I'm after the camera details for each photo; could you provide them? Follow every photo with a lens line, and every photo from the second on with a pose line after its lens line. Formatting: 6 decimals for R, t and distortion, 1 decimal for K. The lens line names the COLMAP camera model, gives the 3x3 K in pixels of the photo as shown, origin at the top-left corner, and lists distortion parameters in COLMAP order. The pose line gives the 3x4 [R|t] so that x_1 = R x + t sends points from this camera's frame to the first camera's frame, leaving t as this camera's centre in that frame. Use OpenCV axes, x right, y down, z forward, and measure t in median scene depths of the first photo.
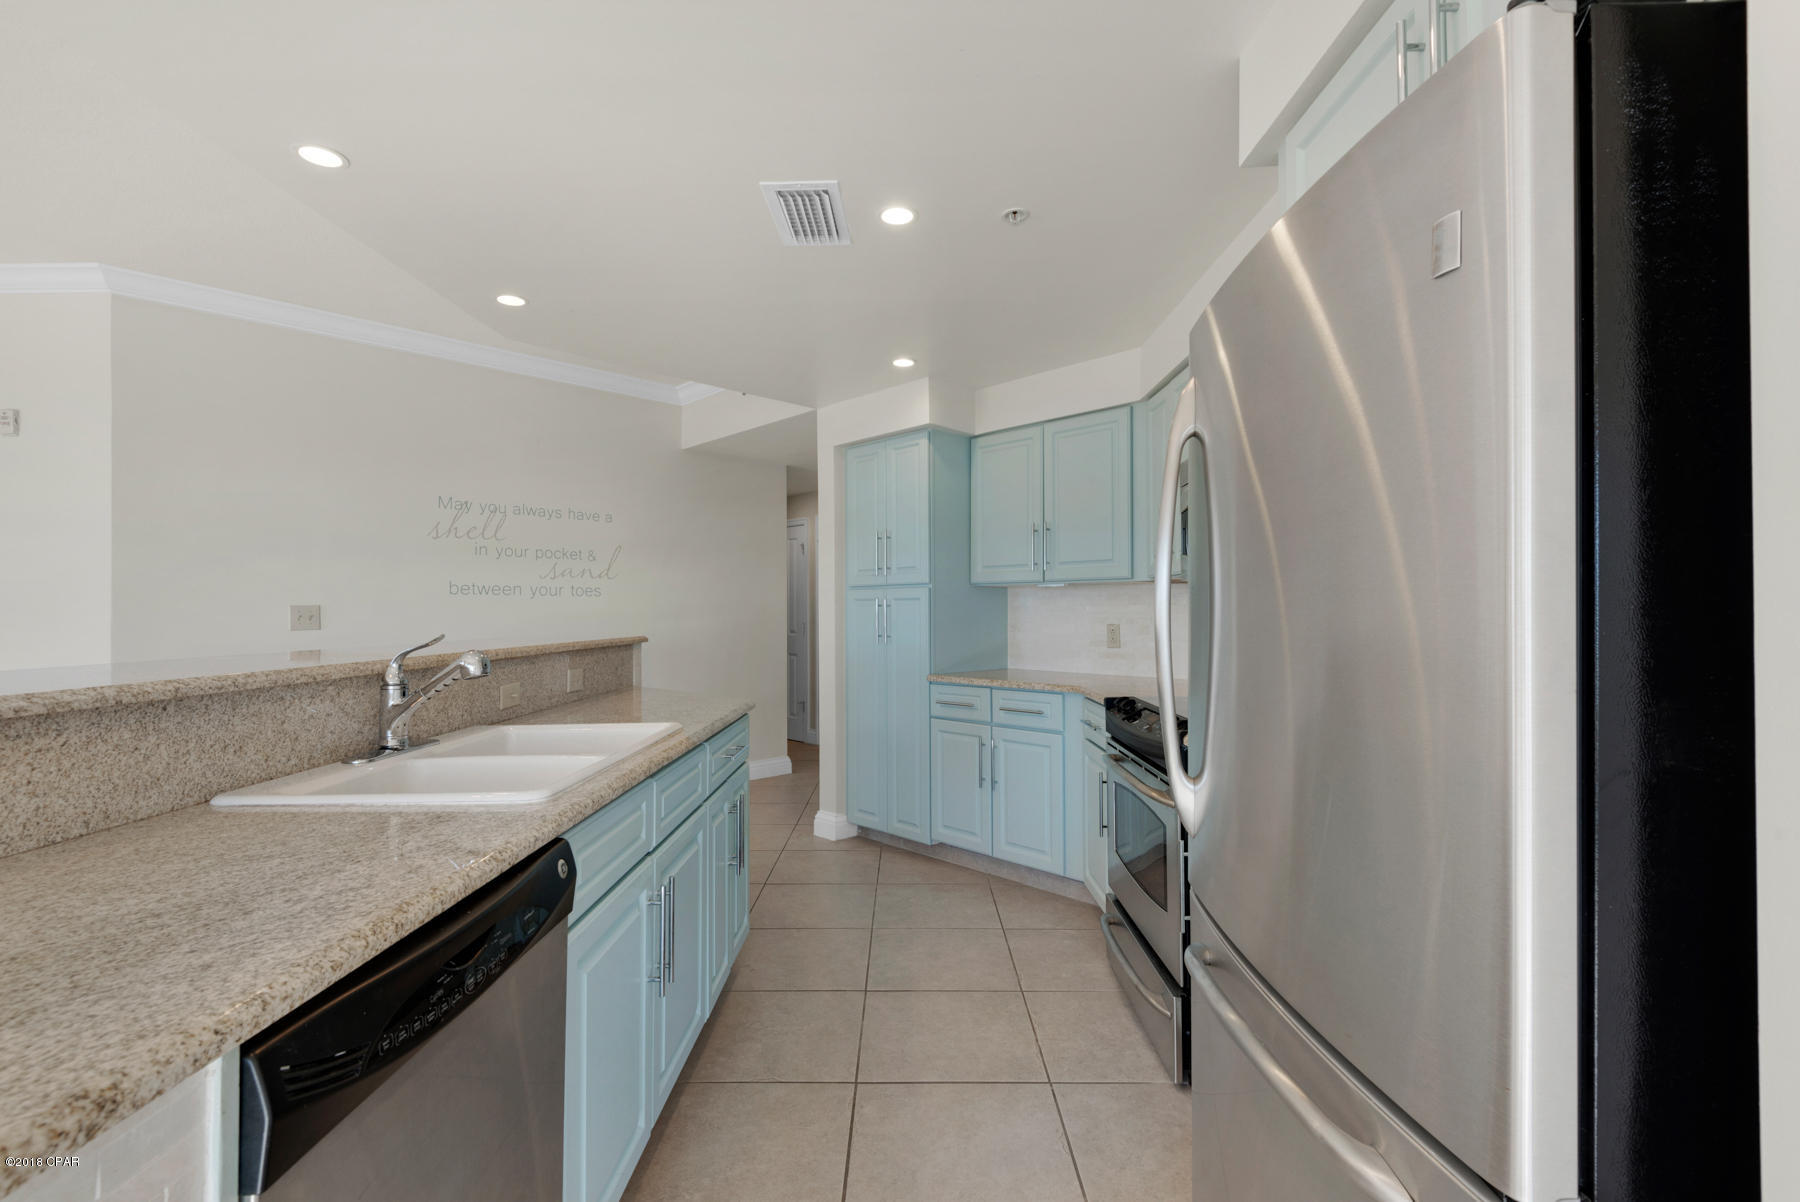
lens RADIAL K [[824.1, 0, 892.4], [0, 824.1, 593.6], [0, 0, 1]] dist [0.019317, -0.010062]
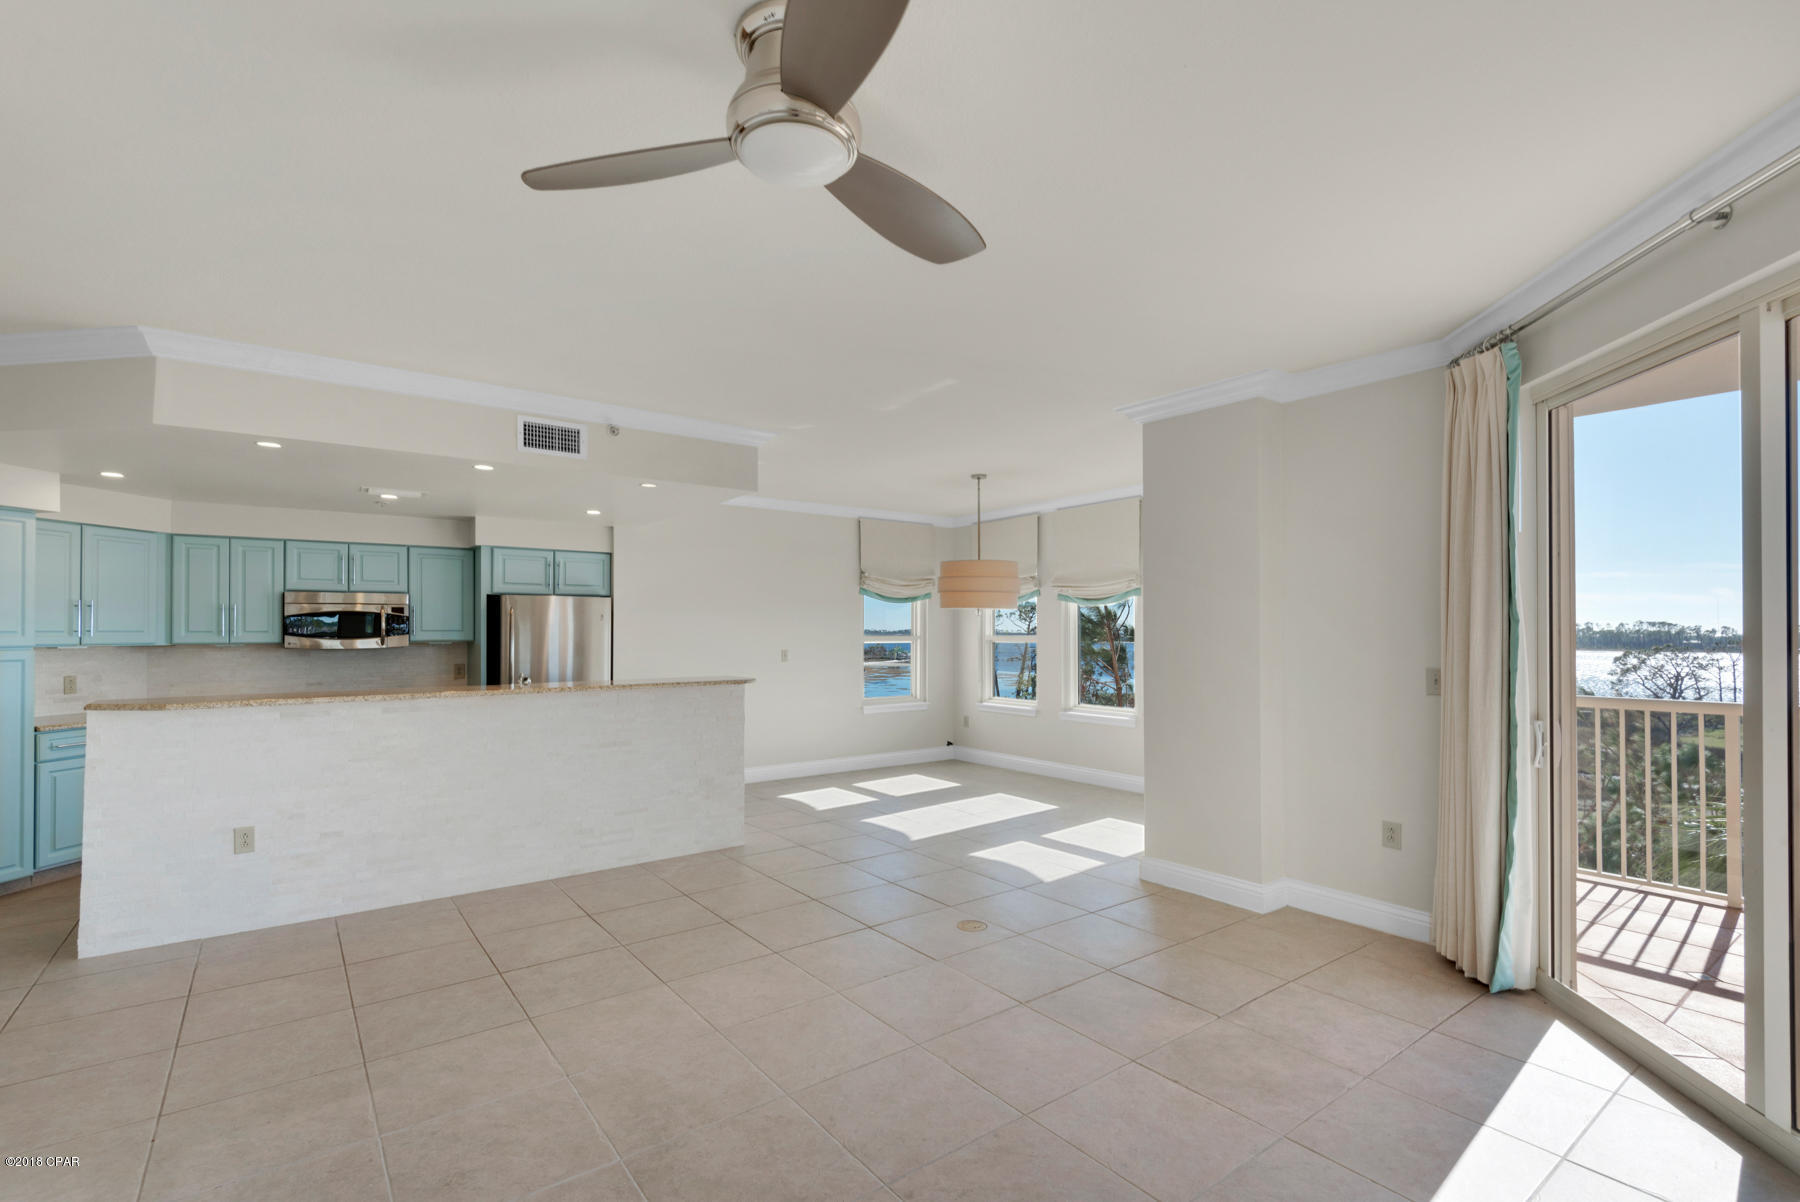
lens RADIAL K [[824.1, 0, 912.5], [0, 824.1, 625.1], [0, 0, 1]] dist [0.019317, -0.010062]
pose [[-0.637144, 0.009246, 0.770689, -1.707911], [-0.008456, 0.999784, -0.018985, -0.032666], [-0.770699, -0.018613, -0.636928, 0.844624]]
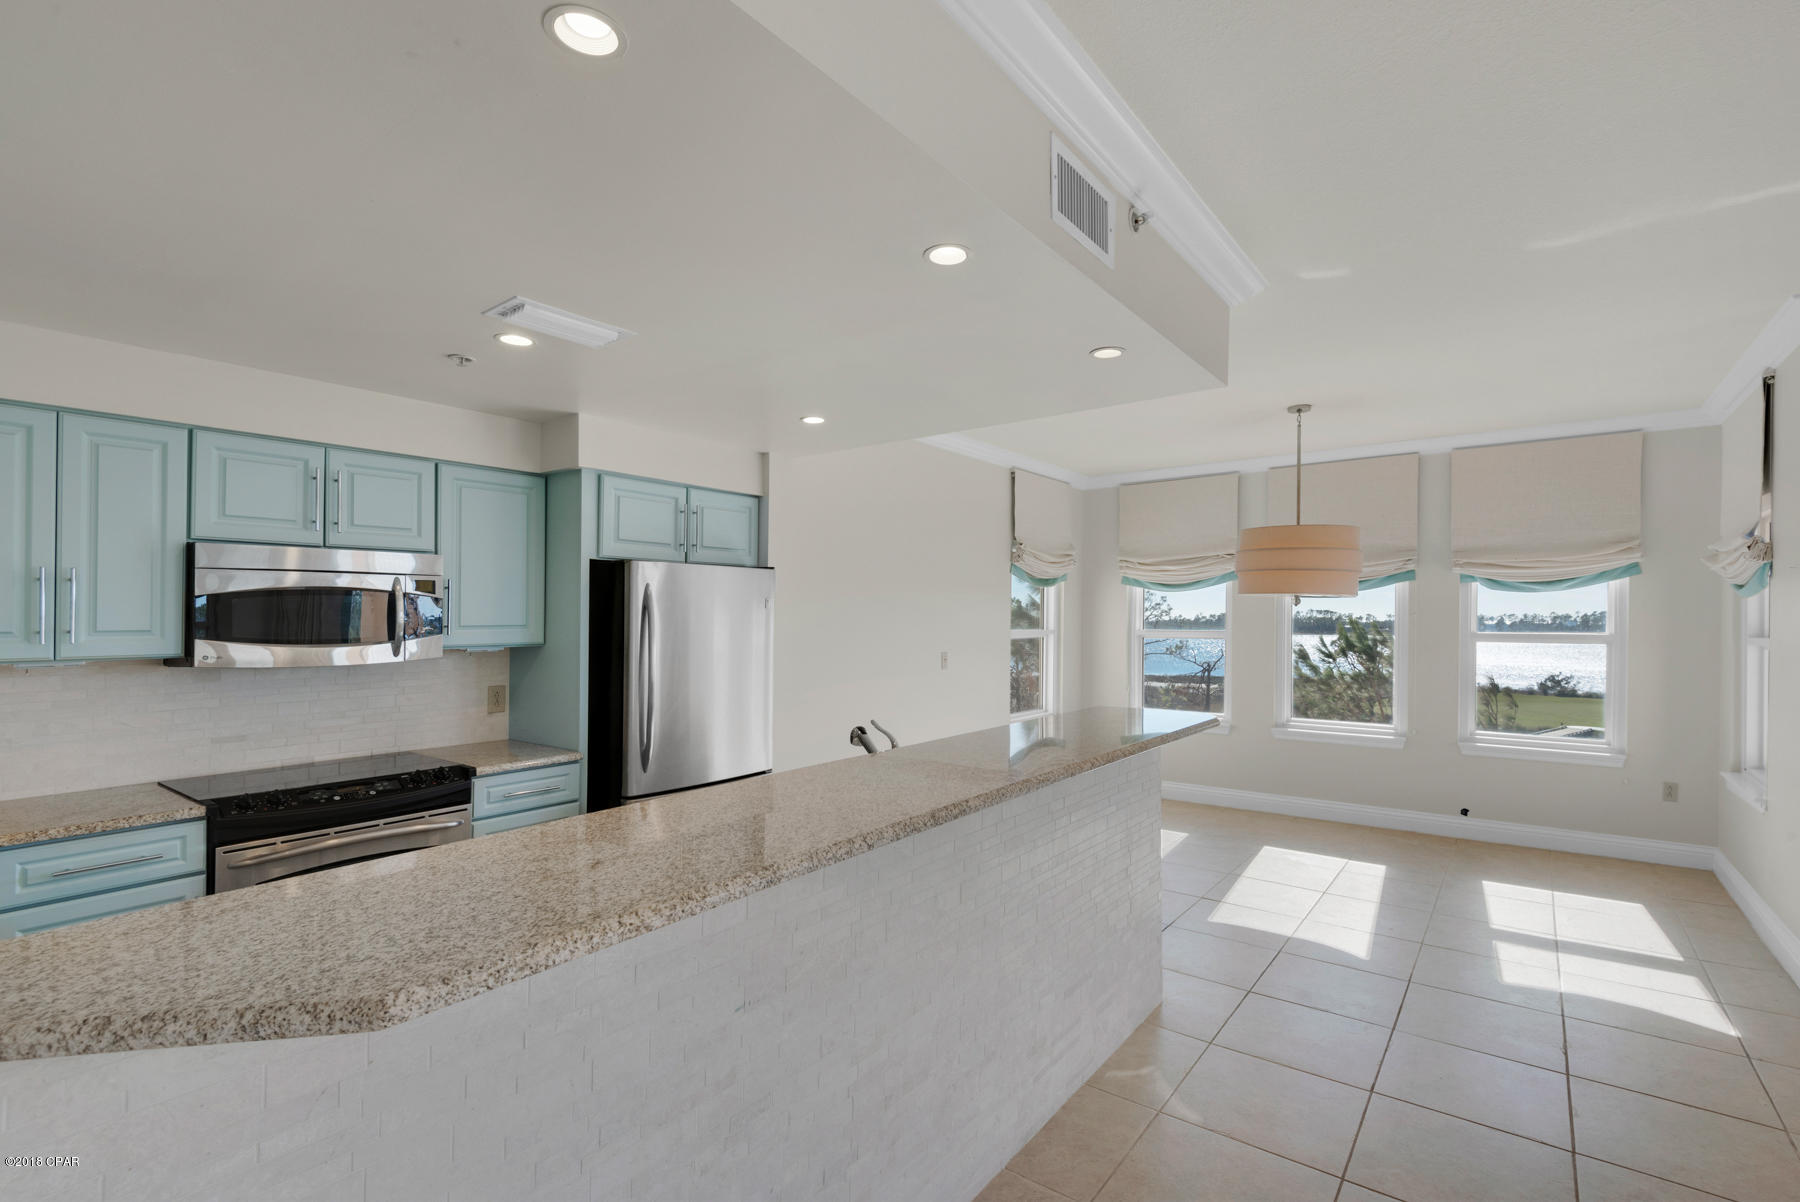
lens RADIAL K [[824.1, 0, 915.6], [0, 824.1, 611.7], [0, 0, 1]] dist [0.019317, -0.010062]
pose [[-0.821316, 0.005662, 0.570446, -0.645245], [-0.006890, 0.999779, -0.019843, -0.046580], [-0.570432, -0.020227, -0.821095, 0.990604]]
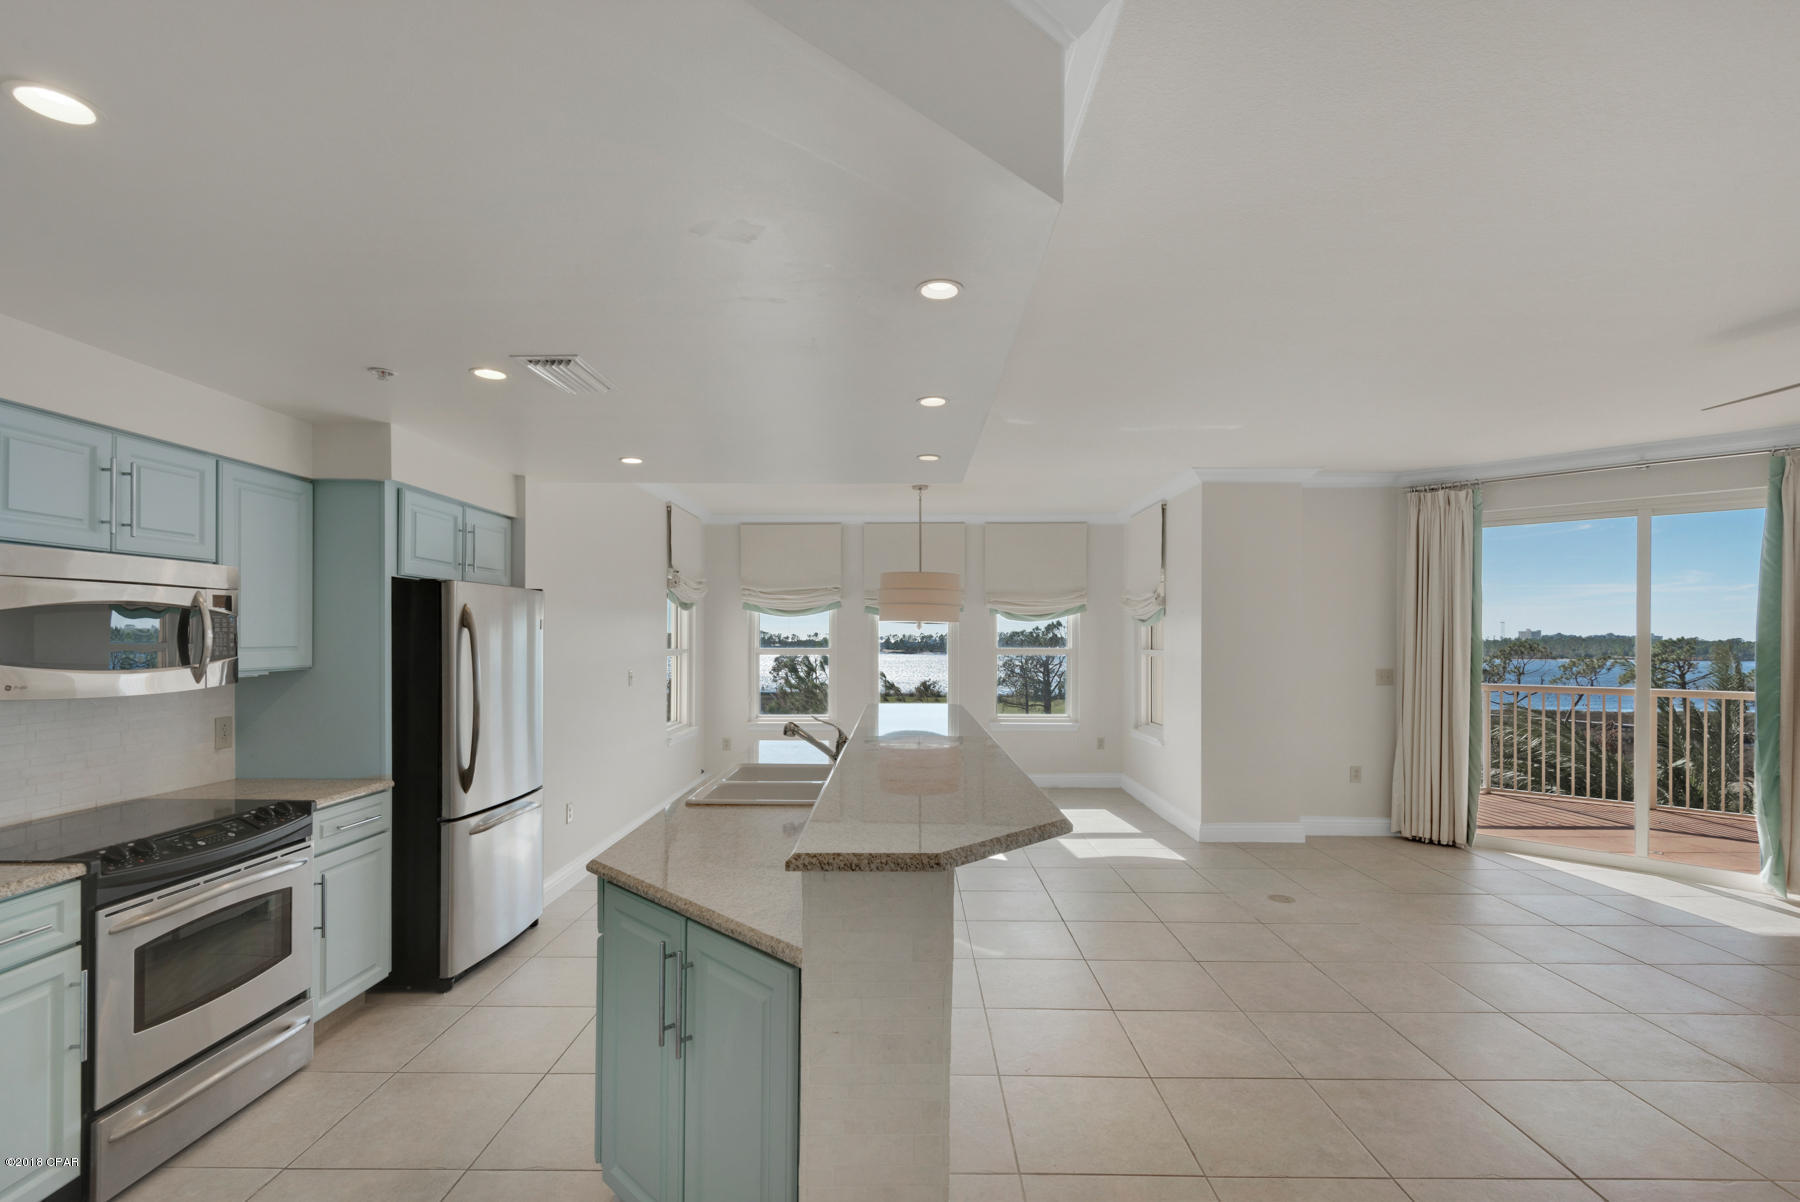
lens RADIAL K [[824.1, 0, 905.9], [0, 824.1, 634.4], [0, 0, 1]] dist [0.019317, -0.010062]
pose [[-0.999606, 0.000431, -0.028053, -0.332597], [0.000939, 0.999835, -0.018120, -0.043185], [0.028041, -0.018139, -0.999442, 1.340167]]
